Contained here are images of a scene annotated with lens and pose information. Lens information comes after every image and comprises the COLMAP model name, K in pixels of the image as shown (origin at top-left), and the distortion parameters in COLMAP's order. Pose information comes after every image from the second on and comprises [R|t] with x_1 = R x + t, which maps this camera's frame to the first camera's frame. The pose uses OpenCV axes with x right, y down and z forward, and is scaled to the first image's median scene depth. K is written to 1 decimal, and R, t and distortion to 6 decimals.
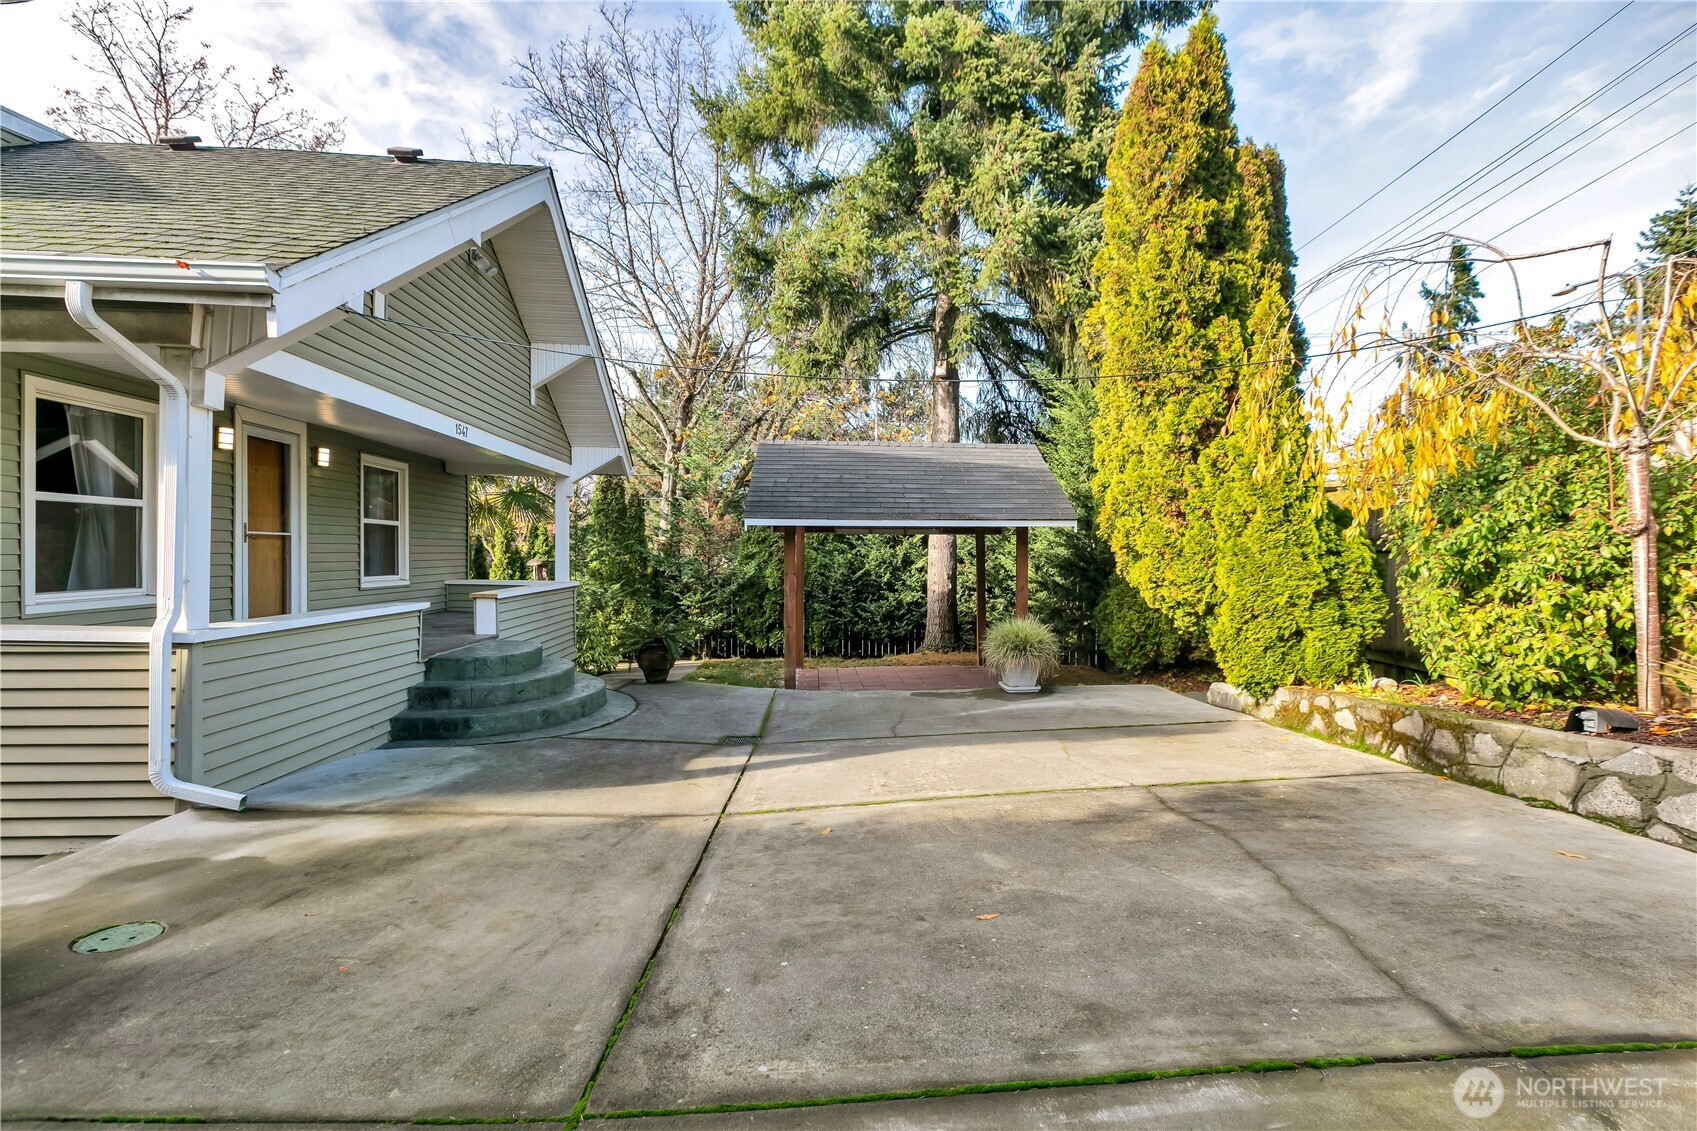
lens RADIAL K [[763.0, 0, 853.8], [0, 763.0, 549.3], [0, 0, 1]] dist [0.000566, -0.000091]
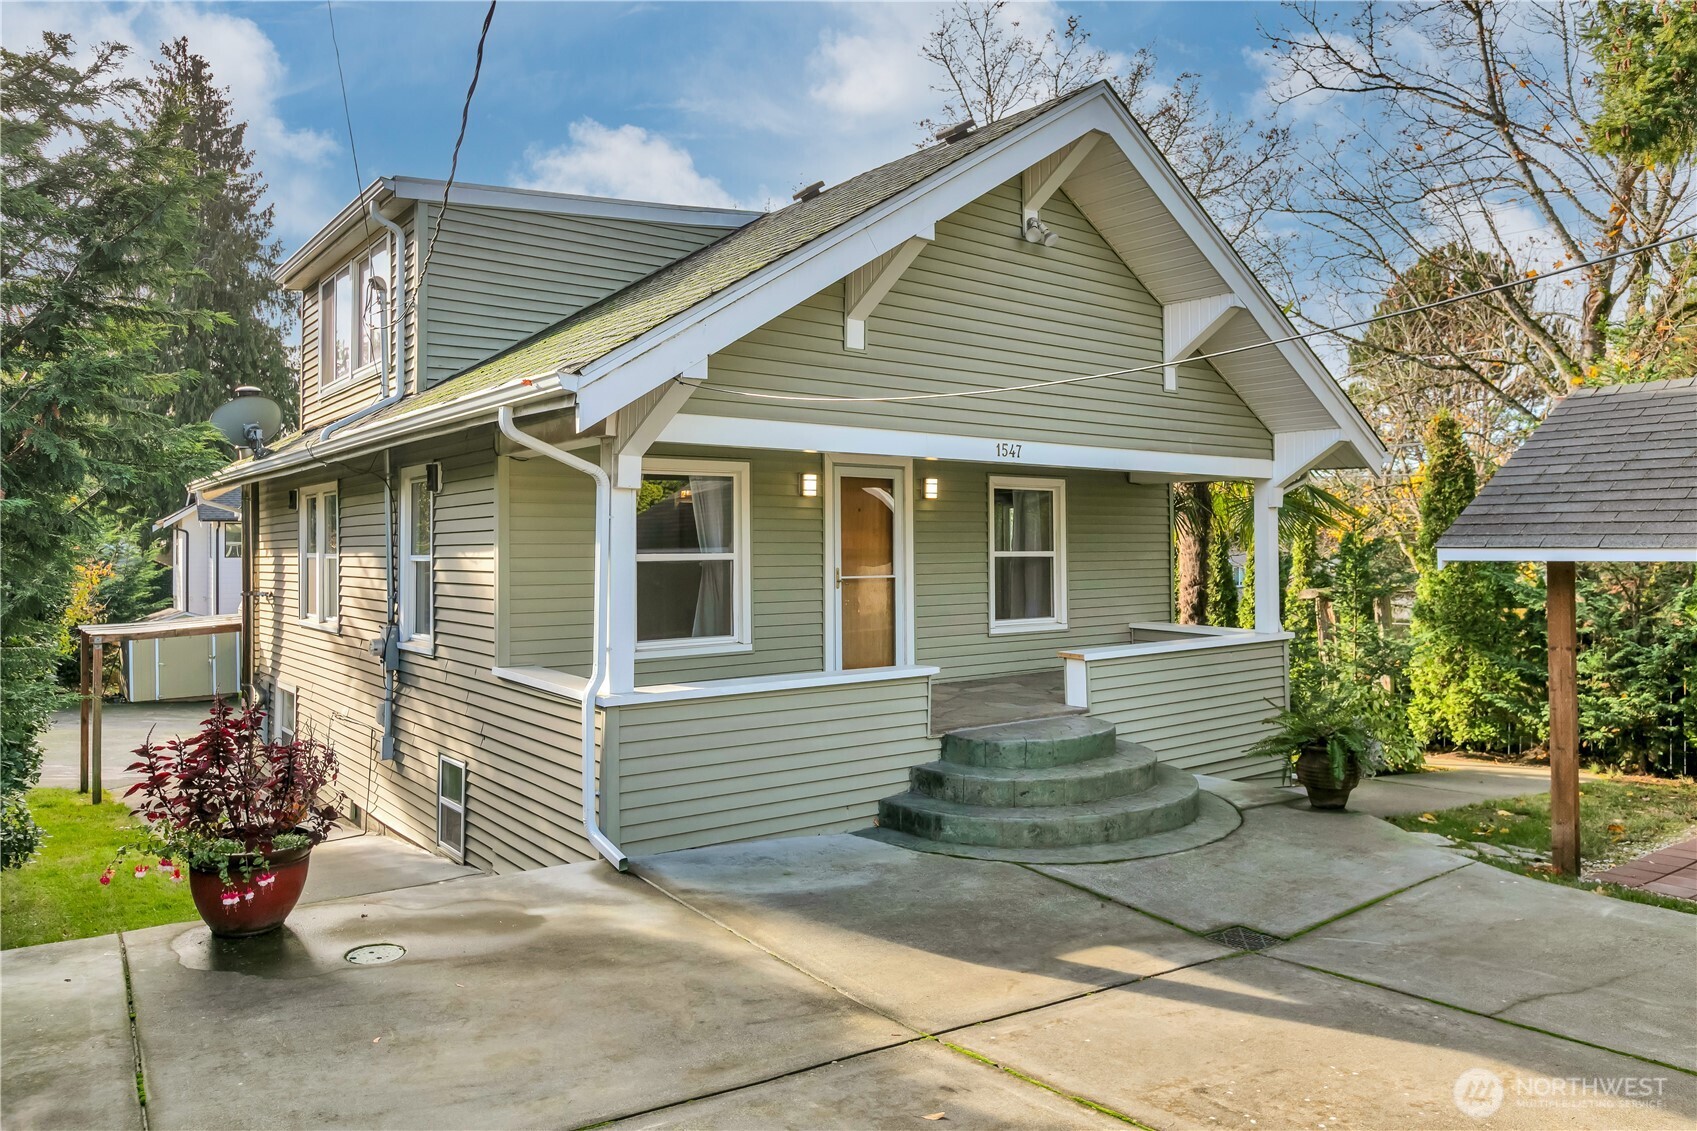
lens RADIAL K [[1121.2, 0, 896.9], [0, 1121.2, 519.9], [0, 0, 1]] dist [-0.001325, -0.000607]
pose [[0.572119, -0.026892, -0.819729, 0.440066], [0.011140, 0.999625, -0.025018, -0.063209], [0.820095, 0.005182, 0.572204, 0.264923]]
